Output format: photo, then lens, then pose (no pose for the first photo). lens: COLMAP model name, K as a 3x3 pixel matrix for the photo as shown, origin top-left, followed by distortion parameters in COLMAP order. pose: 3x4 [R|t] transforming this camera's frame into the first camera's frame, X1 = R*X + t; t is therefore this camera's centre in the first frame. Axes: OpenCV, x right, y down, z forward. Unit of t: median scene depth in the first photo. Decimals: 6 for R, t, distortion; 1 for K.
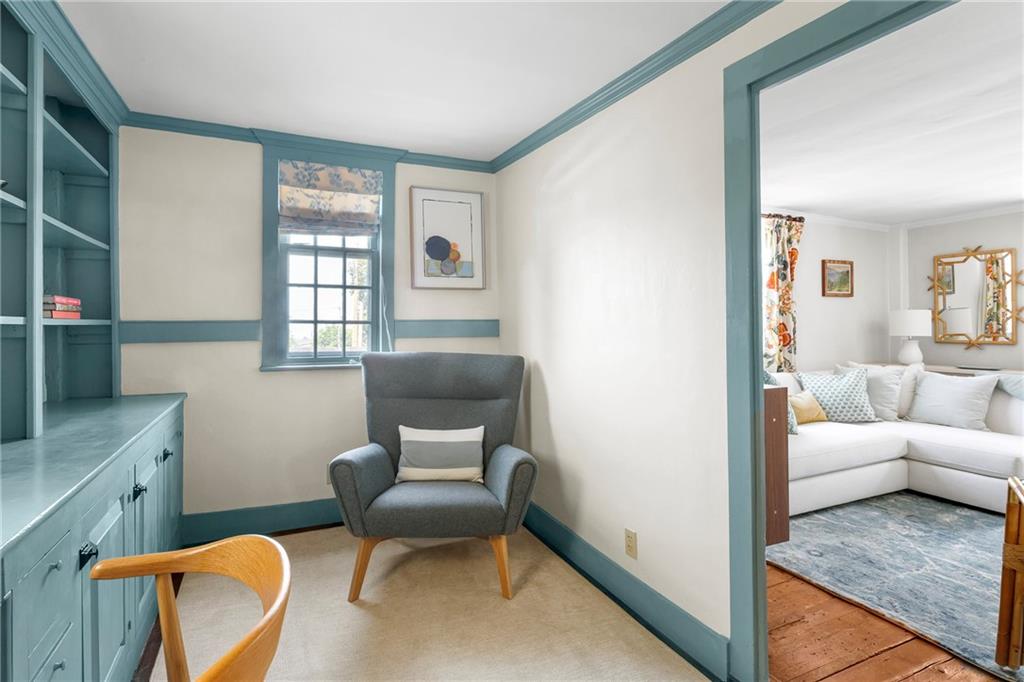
lens RADIAL K [[524.9, 0, 508.2], [0, 524.9, 323.5], [0, 0, 1]] dist [0.001599, -0.000587]
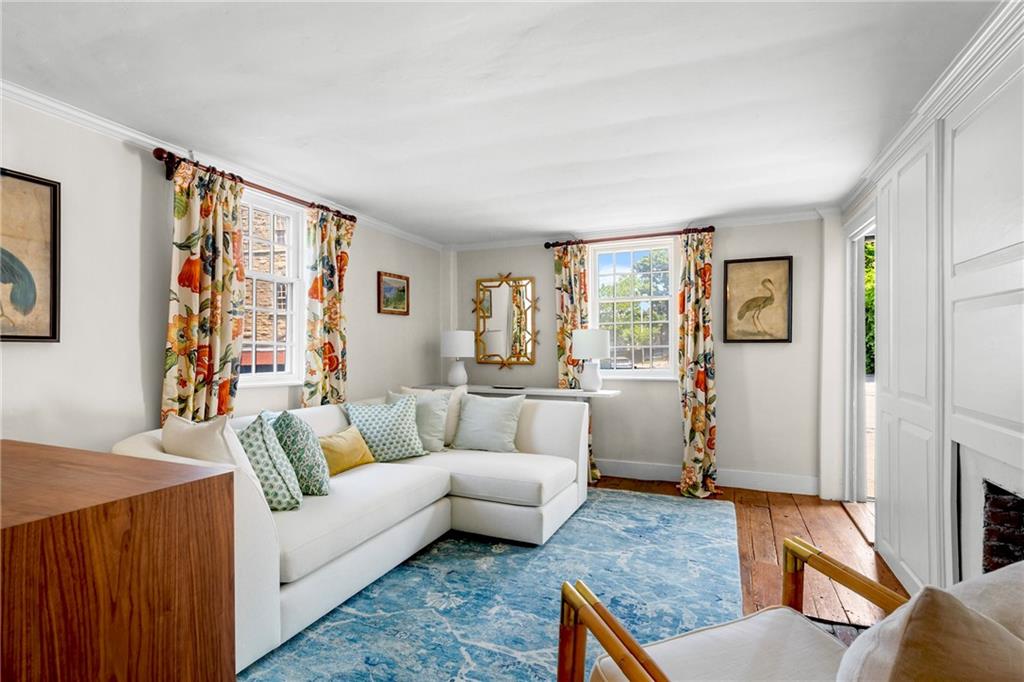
lens RADIAL K [[509.3, 0, 508.8], [0, 509.3, 348.3], [0, 0, 1]] dist [-0.001958, -0.000253]
pose [[0.738888, 0.001843, 0.673826, 0.281733], [-0.006992, 0.999963, 0.004932, 0.002561], [-0.673792, -0.008356, 0.738874, 0.334941]]
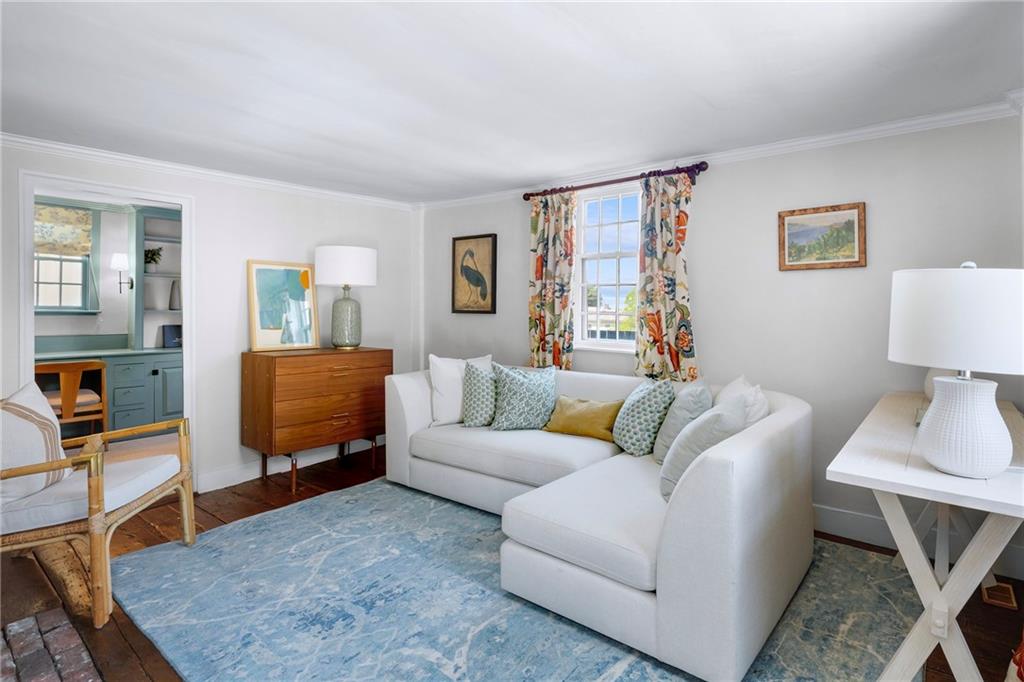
lens RADIAL K [[546.1, 0, 526.4], [0, 546.1, 311.0], [0, 0, 1]] dist [-0.001135, -0.000805]
pose [[0.439851, 0.006729, -0.898045, 1.588780], [0.002487, 0.999959, 0.008711, -0.016277], [0.898067, -0.006064, 0.439817, 0.673164]]
